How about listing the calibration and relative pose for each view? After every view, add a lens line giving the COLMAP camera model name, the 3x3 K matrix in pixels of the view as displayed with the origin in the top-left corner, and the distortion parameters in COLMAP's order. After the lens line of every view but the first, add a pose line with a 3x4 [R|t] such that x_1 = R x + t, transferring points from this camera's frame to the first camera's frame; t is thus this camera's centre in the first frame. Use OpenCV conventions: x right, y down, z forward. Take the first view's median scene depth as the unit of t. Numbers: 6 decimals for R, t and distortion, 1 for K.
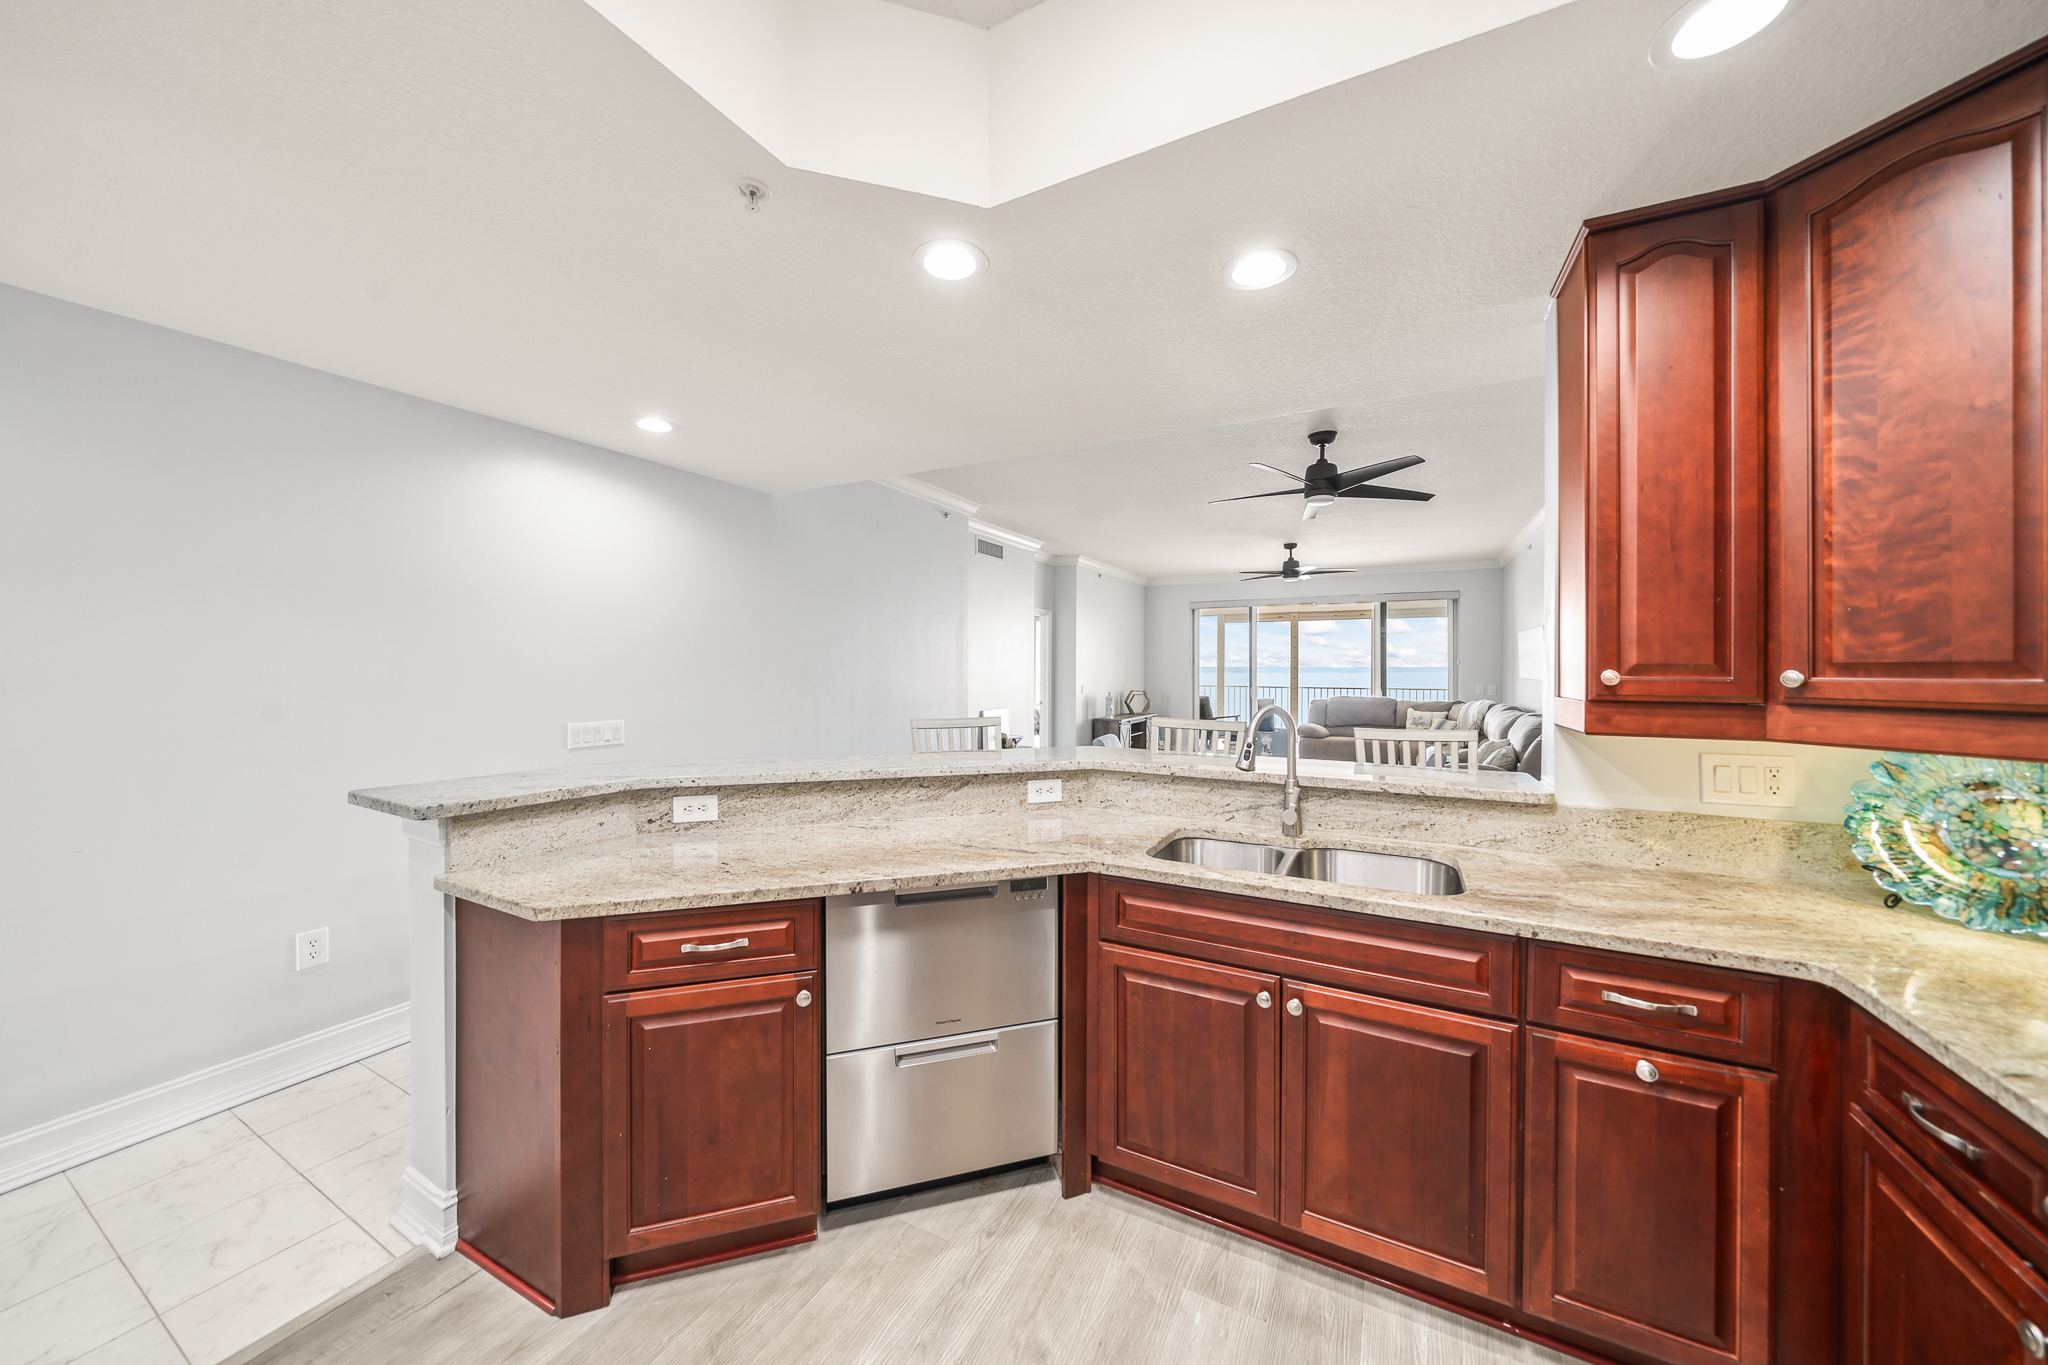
lens RADIAL K [[705.4, 0, 1025.9], [0, 705.4, 669.7], [0, 0, 1]] dist [-0.007897, 0.000363]
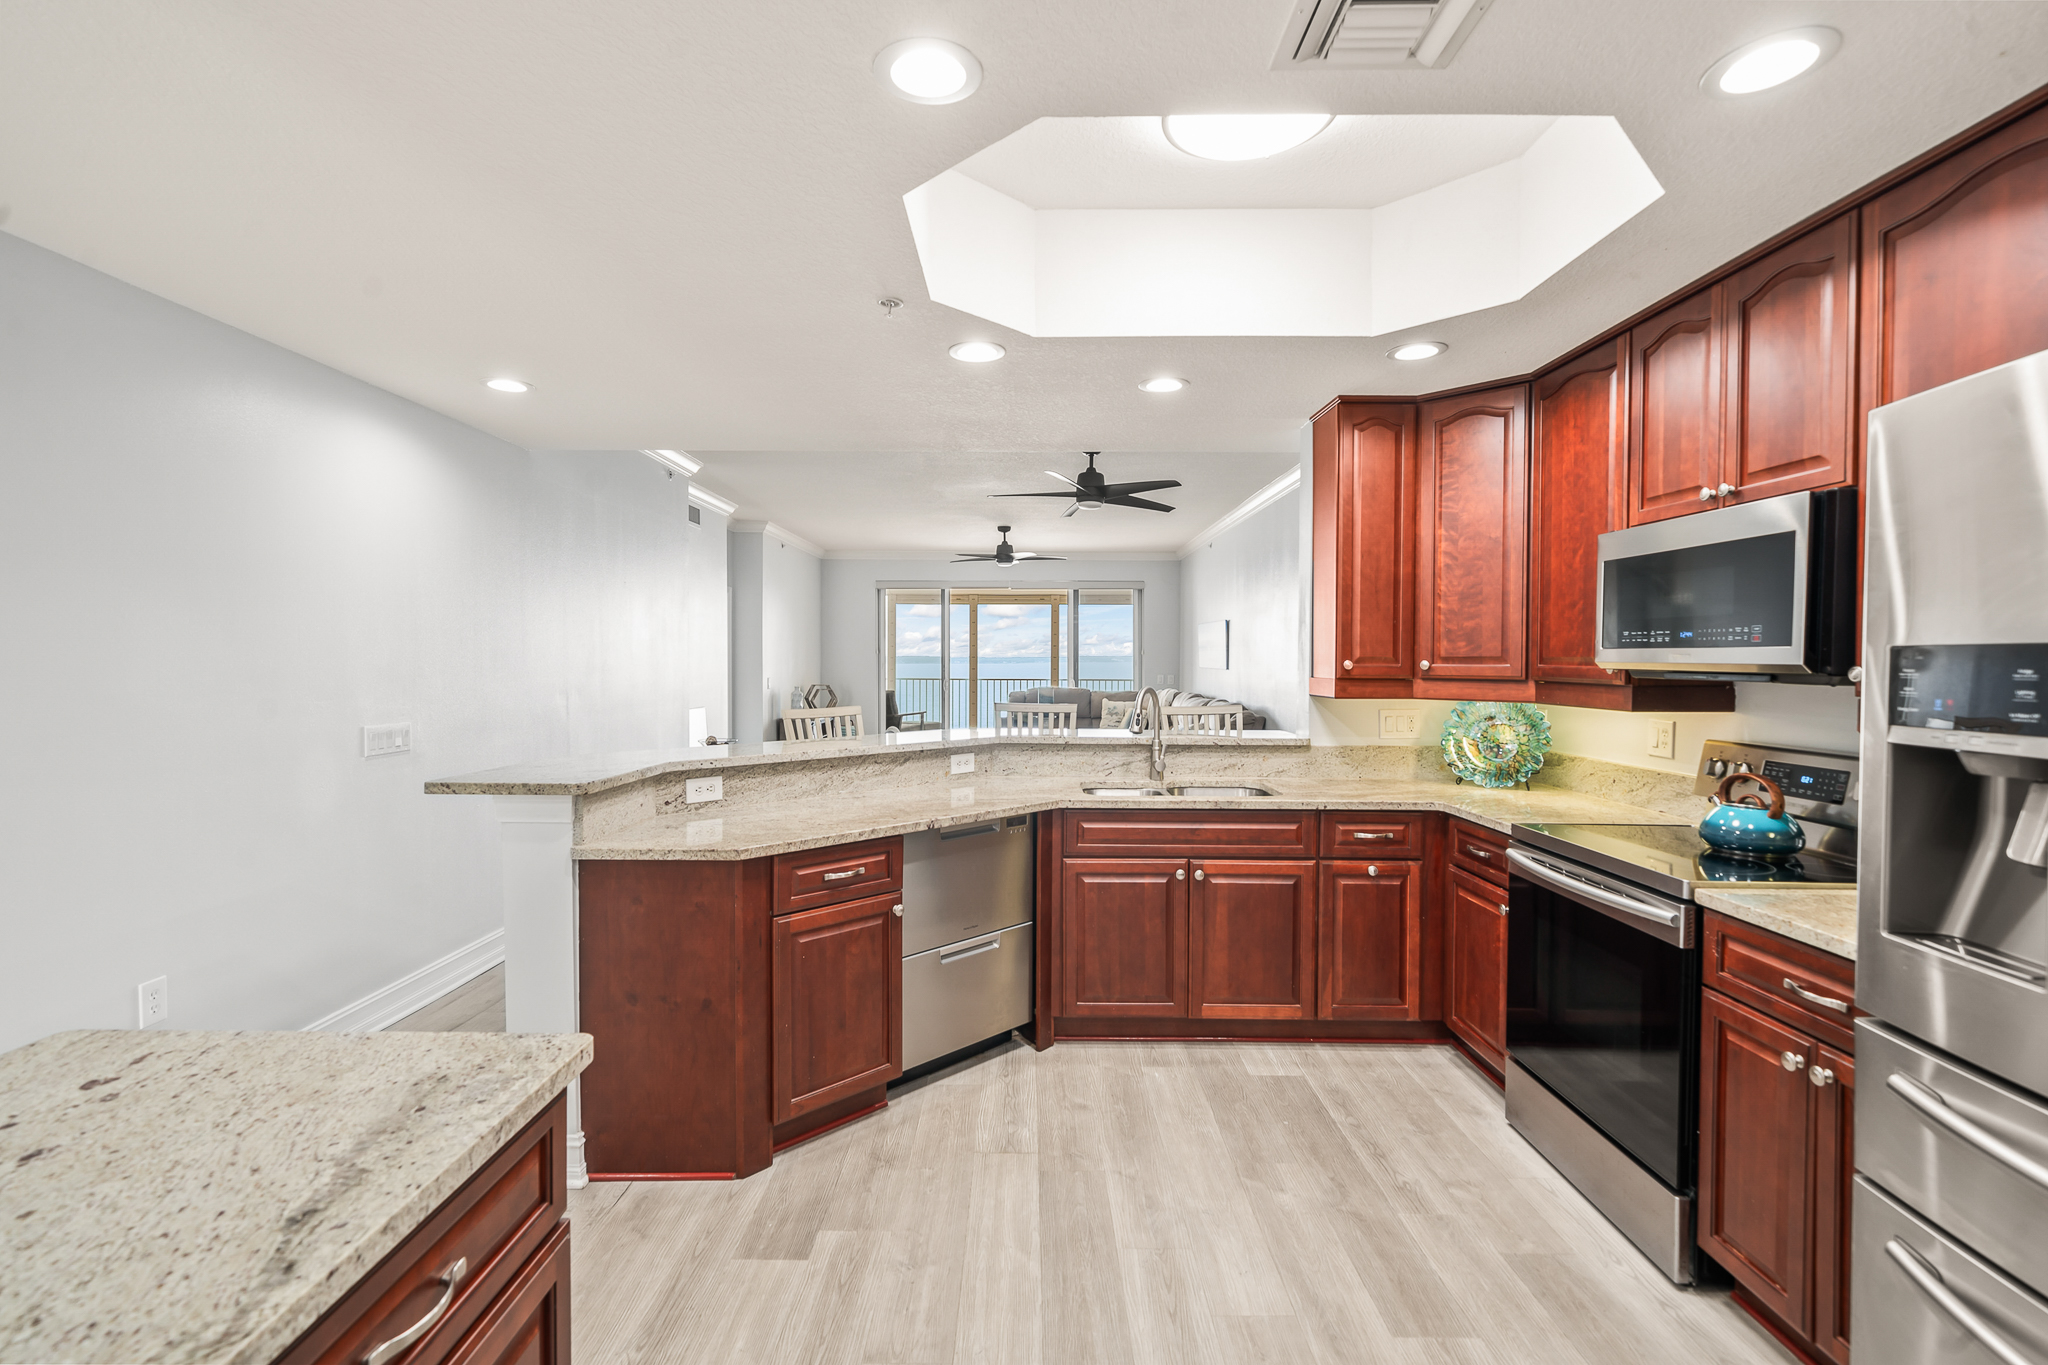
lens RADIAL K [[933.4, 0, 1034.2], [0, 933.4, 681.9], [0, 0, 1]] dist [-0.002895, 0.001667]
pose [[0.882512, -0.011508, 0.470149, -0.865686], [0.000103, 0.999705, 0.024276, -0.002616], [-0.470289, -0.021376, 0.882253, -0.619534]]
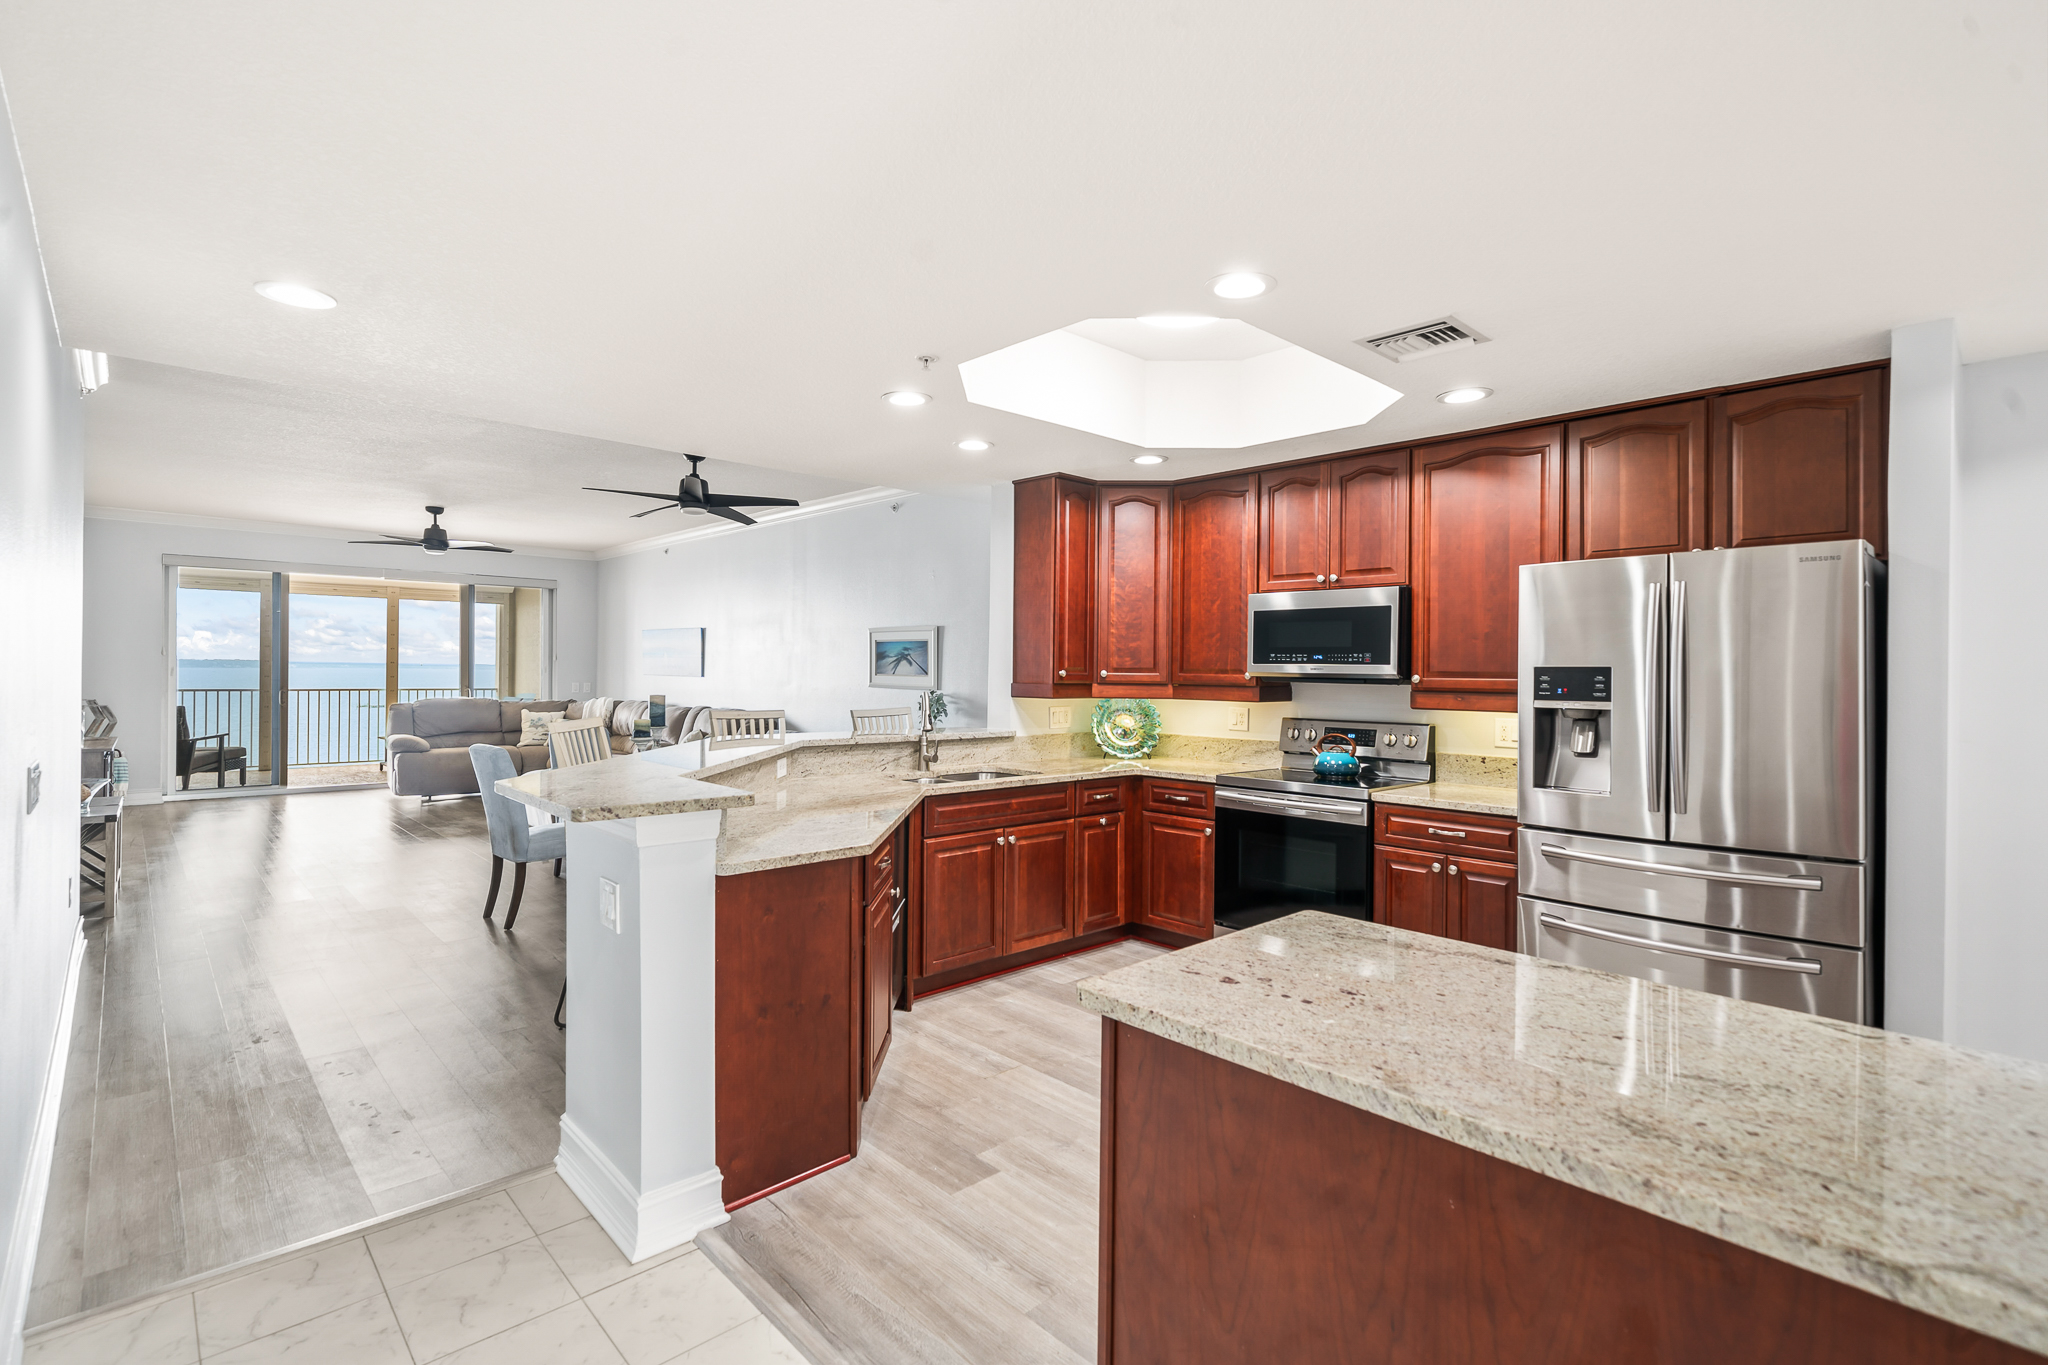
lens RADIAL K [[933.4, 0, 1030.0], [0, 933.4, 675.6], [0, 0, 1]] dist [-0.002895, 0.001667]
pose [[0.317849, -0.004657, 0.948130, -1.975522], [-0.006848, 0.999951, 0.007208, -0.002294], [-0.948117, -0.008784, 0.317801, 0.113155]]
